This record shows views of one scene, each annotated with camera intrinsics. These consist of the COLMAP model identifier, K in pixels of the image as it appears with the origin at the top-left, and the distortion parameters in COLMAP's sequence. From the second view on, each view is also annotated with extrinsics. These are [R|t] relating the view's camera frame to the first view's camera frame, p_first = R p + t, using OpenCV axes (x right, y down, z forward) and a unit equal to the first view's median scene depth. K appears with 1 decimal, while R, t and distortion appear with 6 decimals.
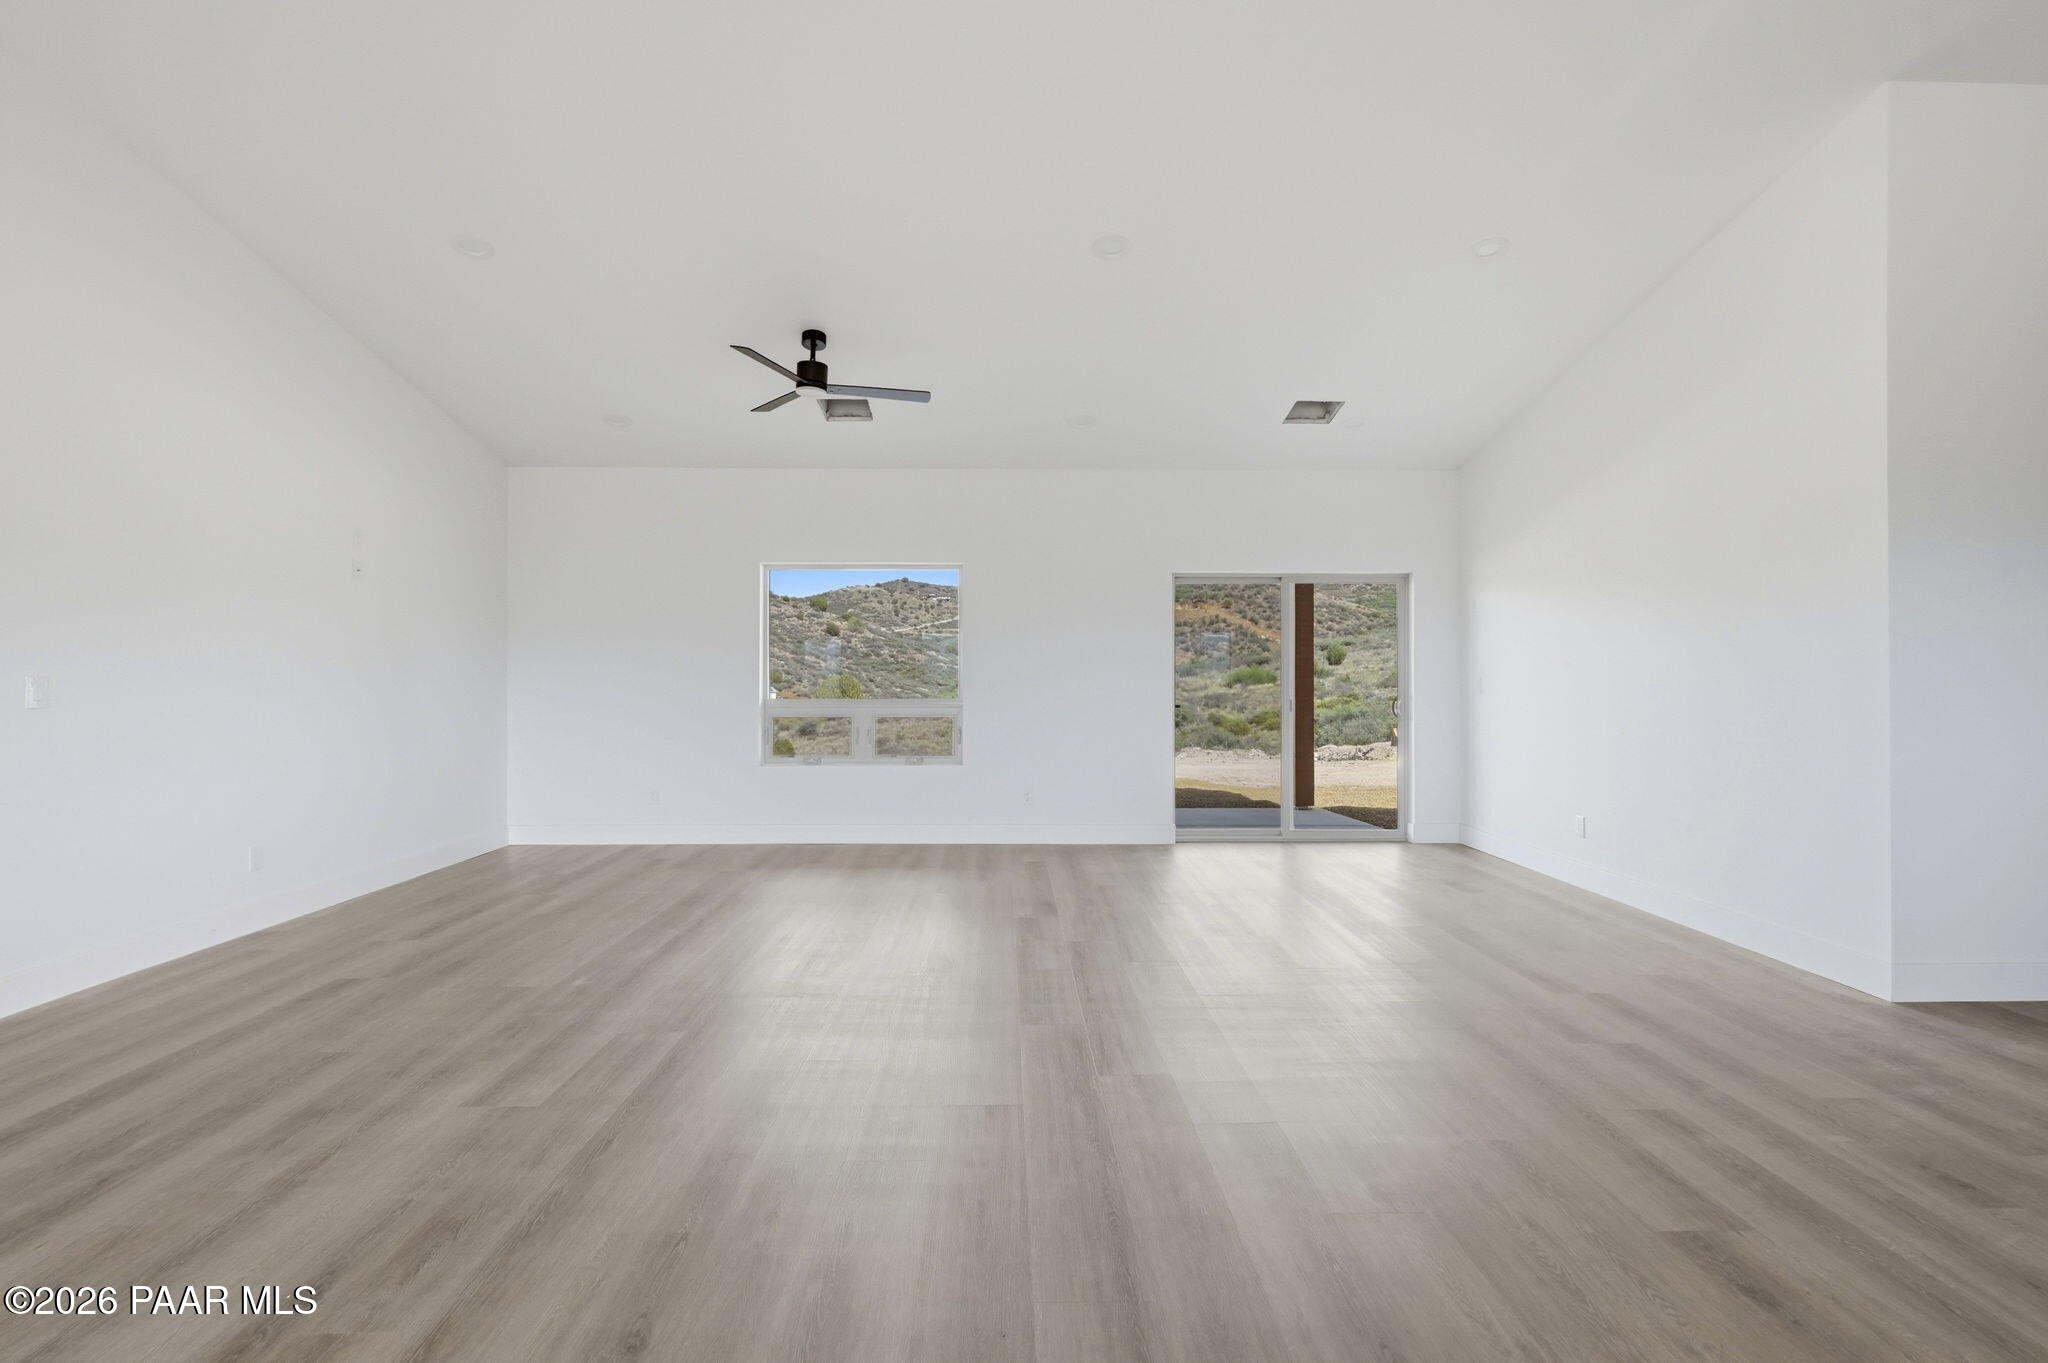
lens RADIAL K [[967.6, 0, 1033.6], [0, 967.6, 683.2], [0, 0, 1]] dist [-0.001883, 0.002827]
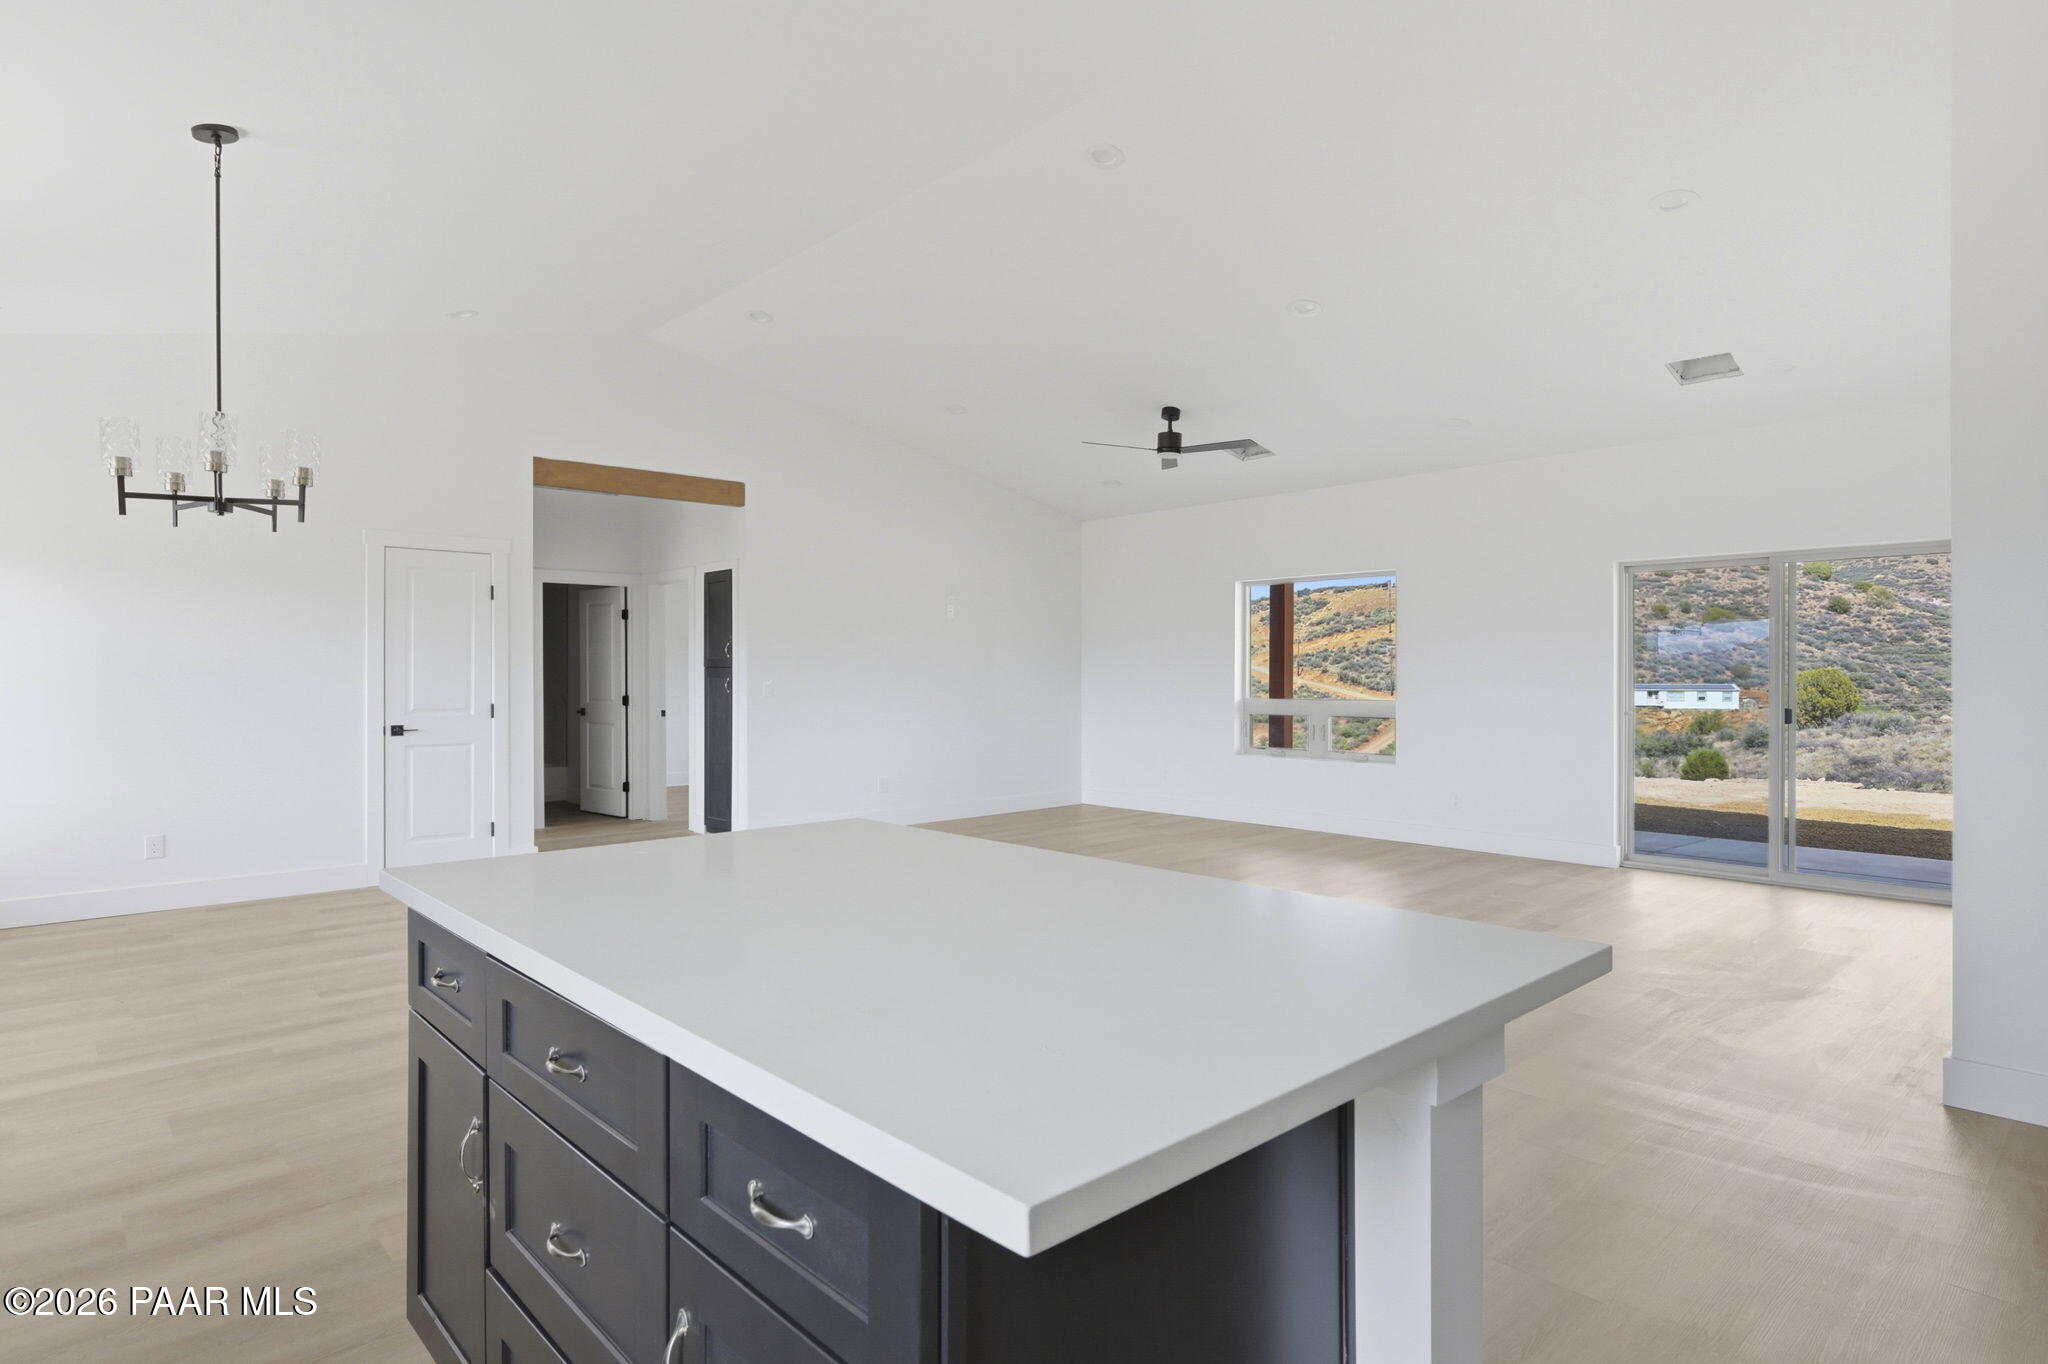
lens RADIAL K [[1080.6, 0, 1025.8], [0, 1080.6, 659.0], [0, 0, 1]] dist [0.021383, -0.001846]
pose [[0.665673, -0.012463, -0.746139, 0.520862], [-0.001139, 0.999842, -0.017717, -0.005463], [0.746243, 0.012643, 0.665554, -0.058154]]
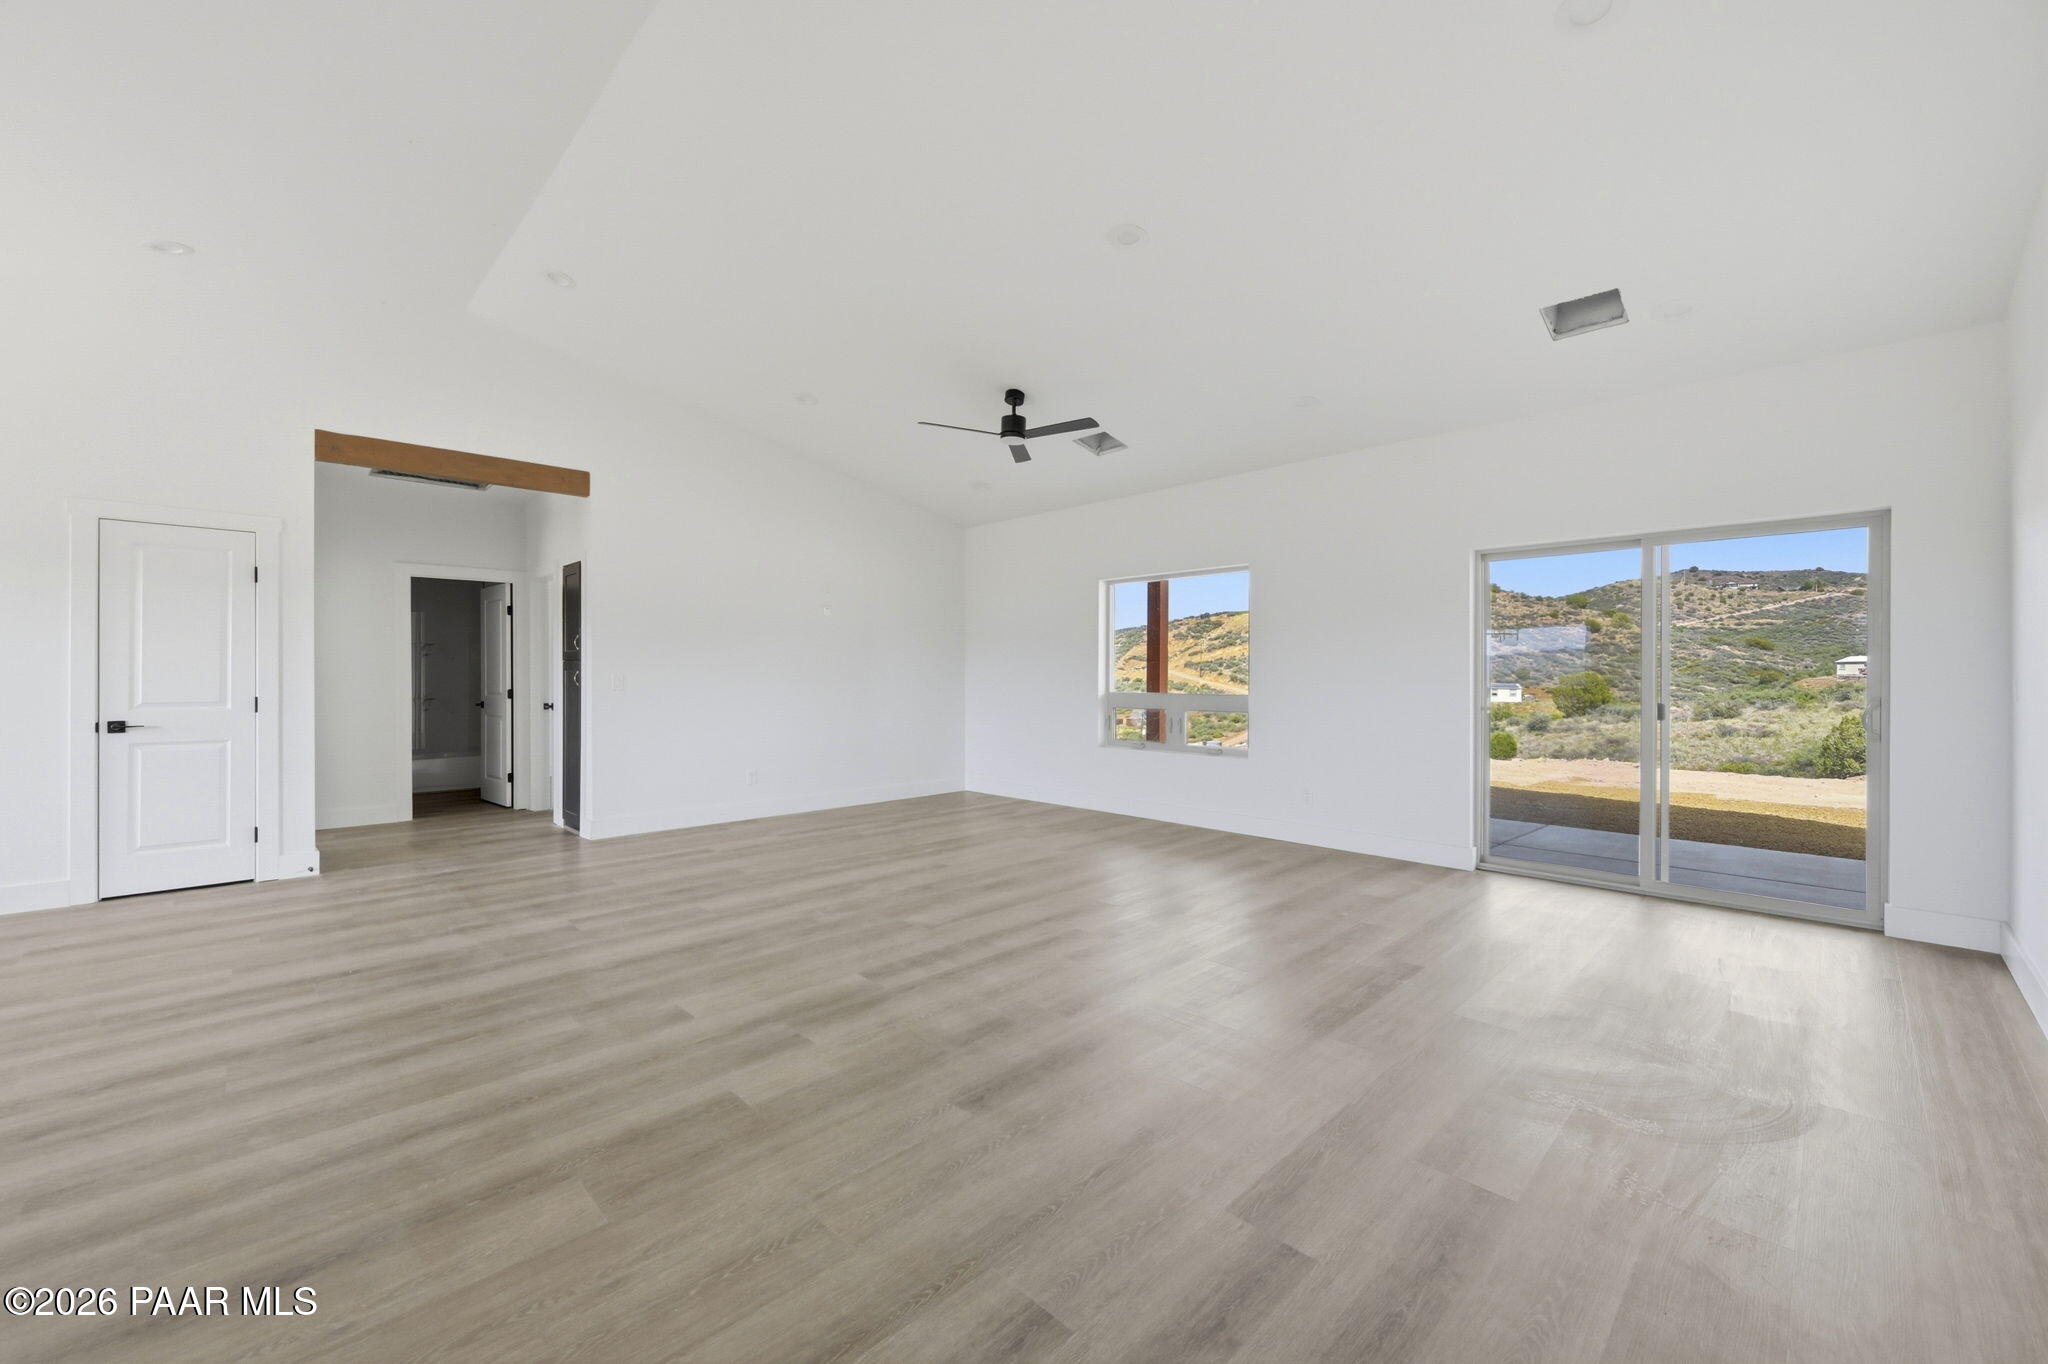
lens RADIAL K [[811.7, 0, 1013.7], [0, 811.7, 663.7], [0, 0, 1]] dist [0.004387, -0.001556]
pose [[0.681181, -0.011668, -0.732022, 0.388213], [-0.002778, 0.999825, -0.018522, 0.001241], [0.732109, 0.014651, 0.681030, 0.223425]]
